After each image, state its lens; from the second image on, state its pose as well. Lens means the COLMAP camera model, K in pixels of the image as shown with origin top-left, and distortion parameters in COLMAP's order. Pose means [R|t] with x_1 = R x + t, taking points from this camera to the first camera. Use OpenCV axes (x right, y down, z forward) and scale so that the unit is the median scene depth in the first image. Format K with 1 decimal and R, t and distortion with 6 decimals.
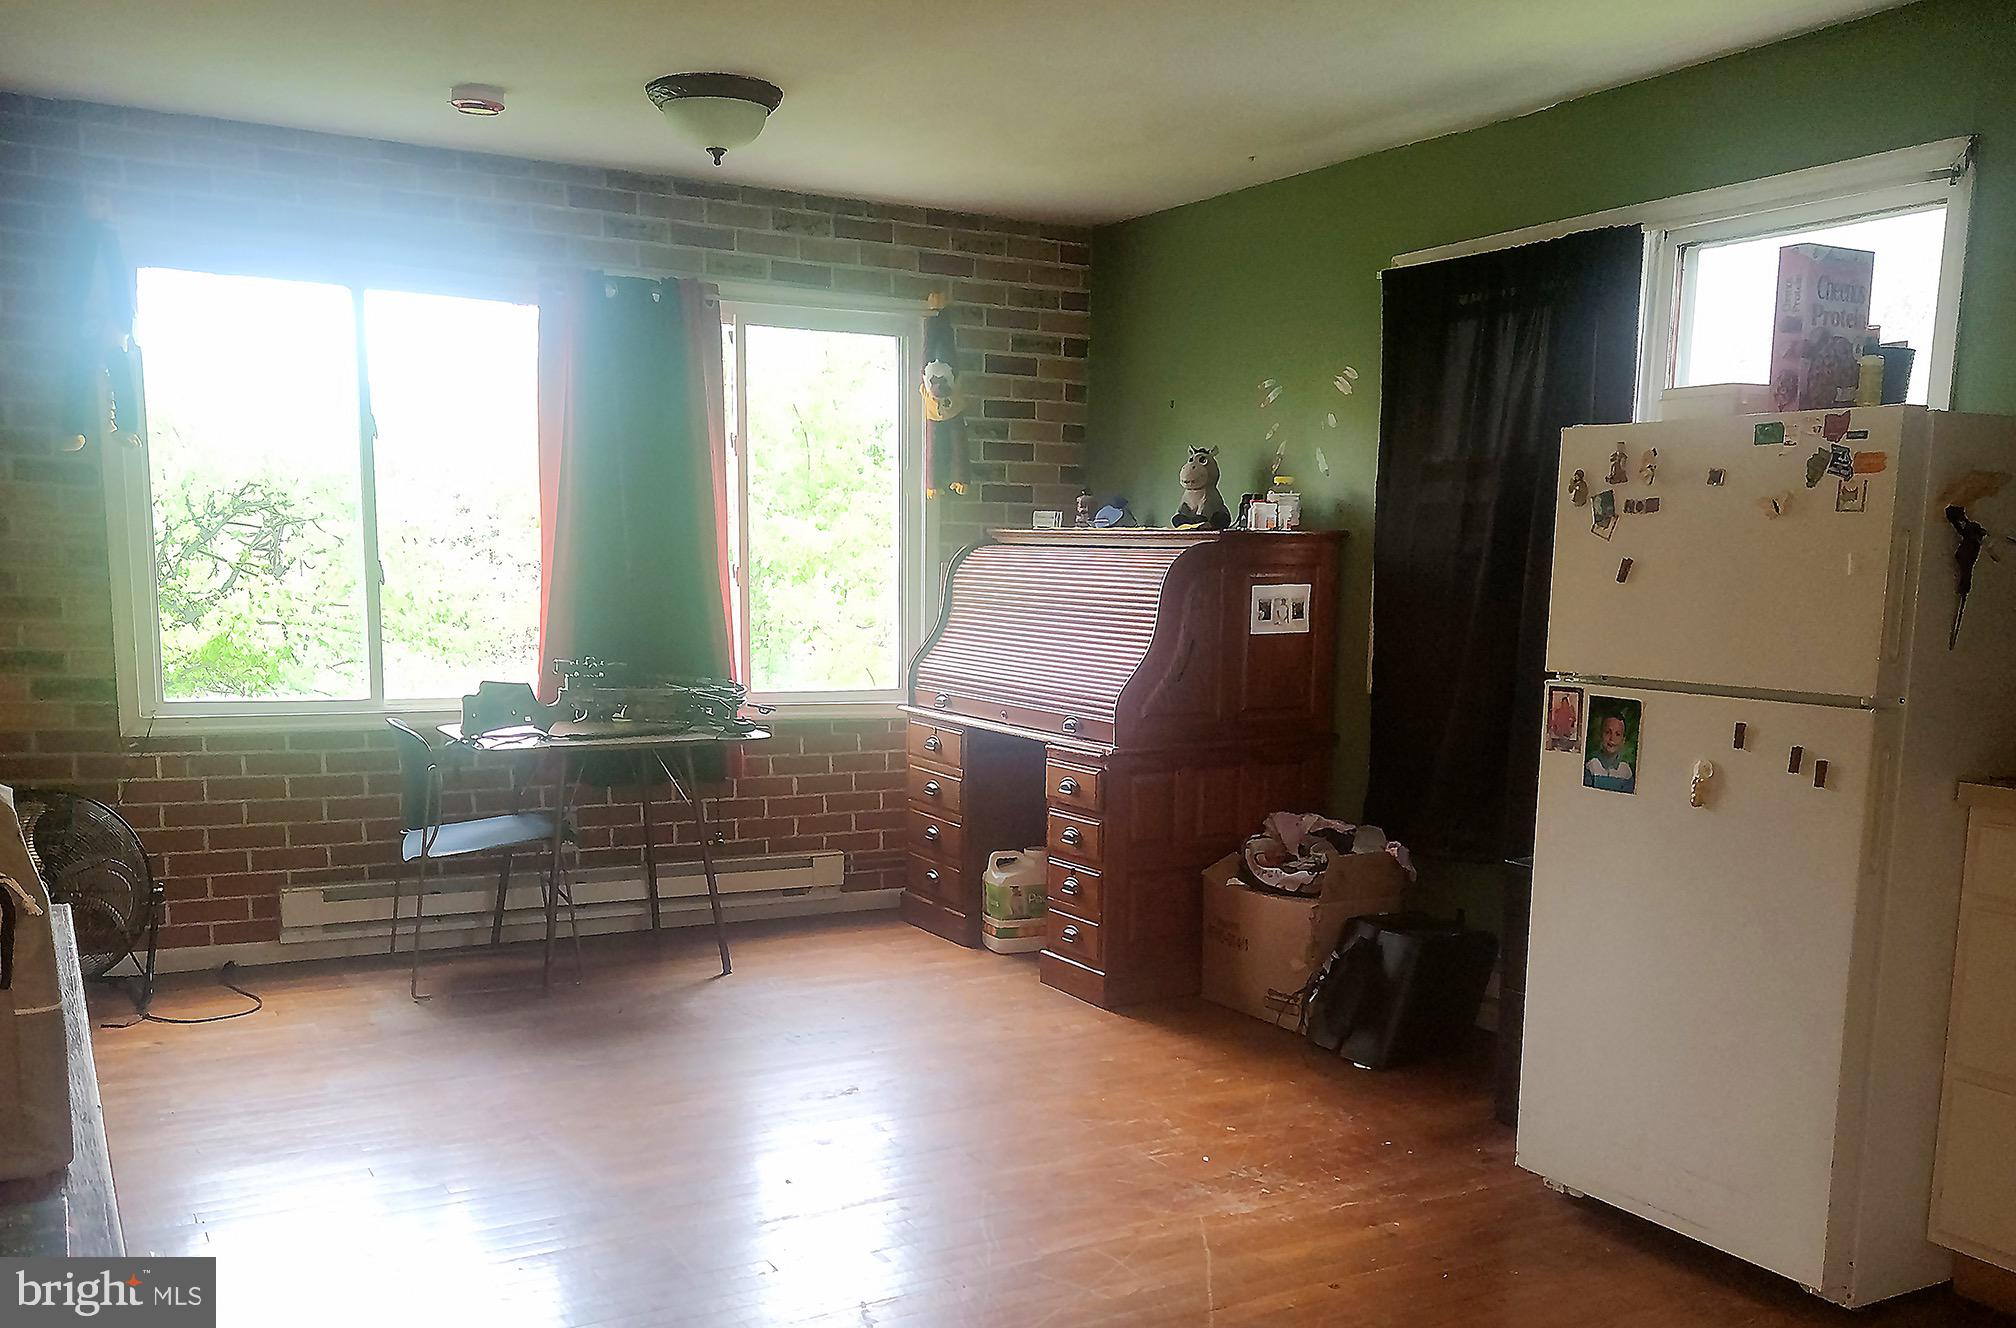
lens RADIAL K [[1361.5, 0, 1008.0], [0, 1361.5, 664.0], [0, 0, 1]] dist [0.054253, 0.000026]
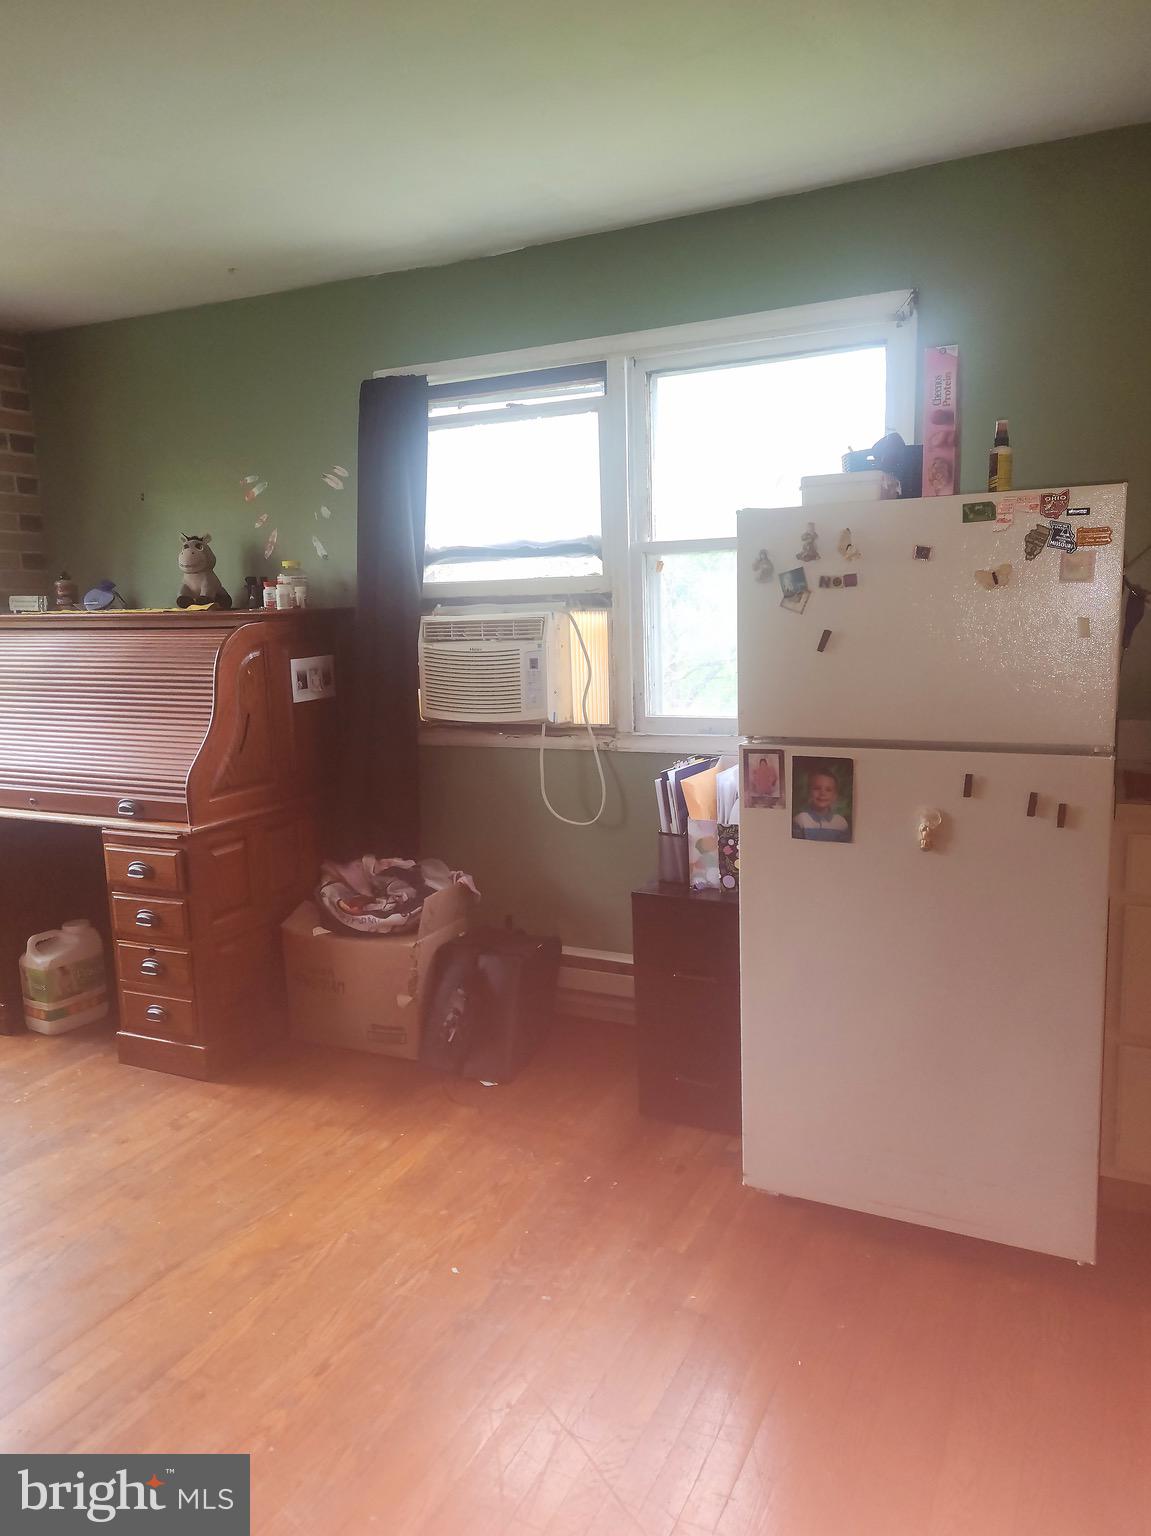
lens RADIAL K [[1023.0, 0, 575.5], [0, 1023.0, 726.2], [0, 0, 1]] dist [0.113109, -0.103267]
pose [[0.854795, -0.102237, 0.508796, -0.065641], [0.090297, 0.994749, 0.048182, -0.026350], [-0.511050, 0.004757, 0.859538, 0.181494]]
